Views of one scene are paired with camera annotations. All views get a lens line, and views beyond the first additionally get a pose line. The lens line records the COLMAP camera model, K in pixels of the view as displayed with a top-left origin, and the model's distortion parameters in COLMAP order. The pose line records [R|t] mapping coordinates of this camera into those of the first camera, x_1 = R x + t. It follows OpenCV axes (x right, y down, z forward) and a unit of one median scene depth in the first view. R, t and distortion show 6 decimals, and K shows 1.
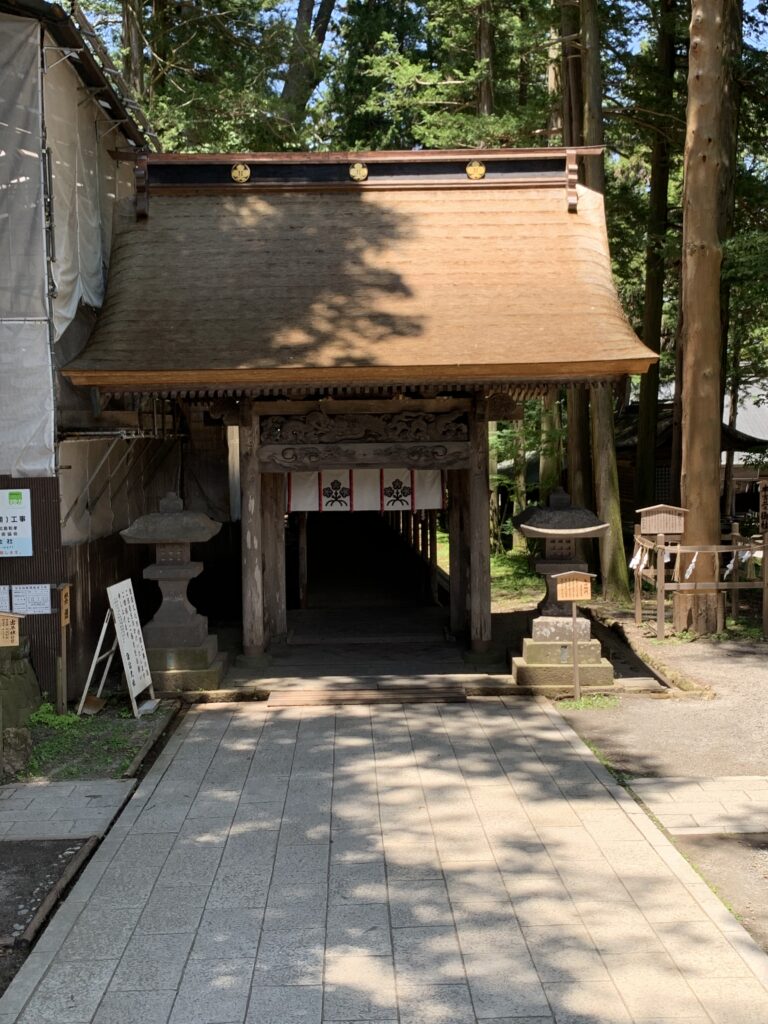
lens RADIAL K [[1150.6, 0, 385.8], [0, 1150.6, 507.9], [0, 0, 1]] dist [0.088787, 0.000000]
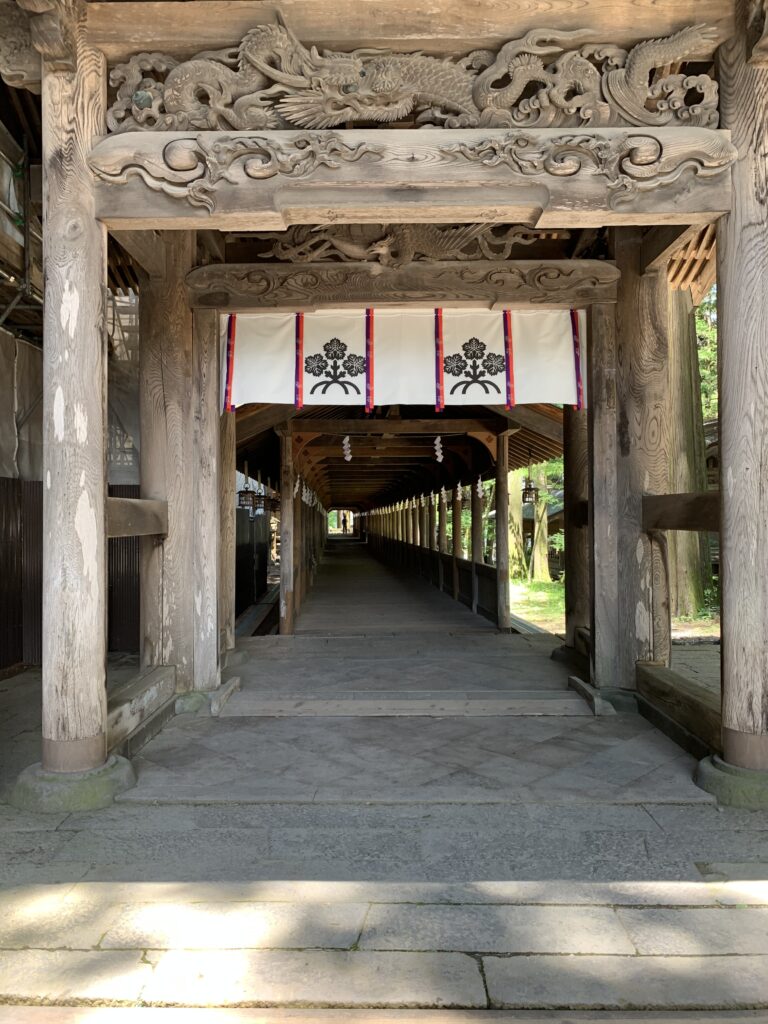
lens RADIAL K [[846.8, 0, 381.1], [0, 846.8, 493.5], [0, 0, 1]] dist [-0.003022, 0.038186]
pose [[0.999832, 0.010759, -0.014873, -0.022384], [-0.011956, 0.996487, -0.082887, 0.068805], [0.013929, 0.083051, 0.996448, 0.754206]]
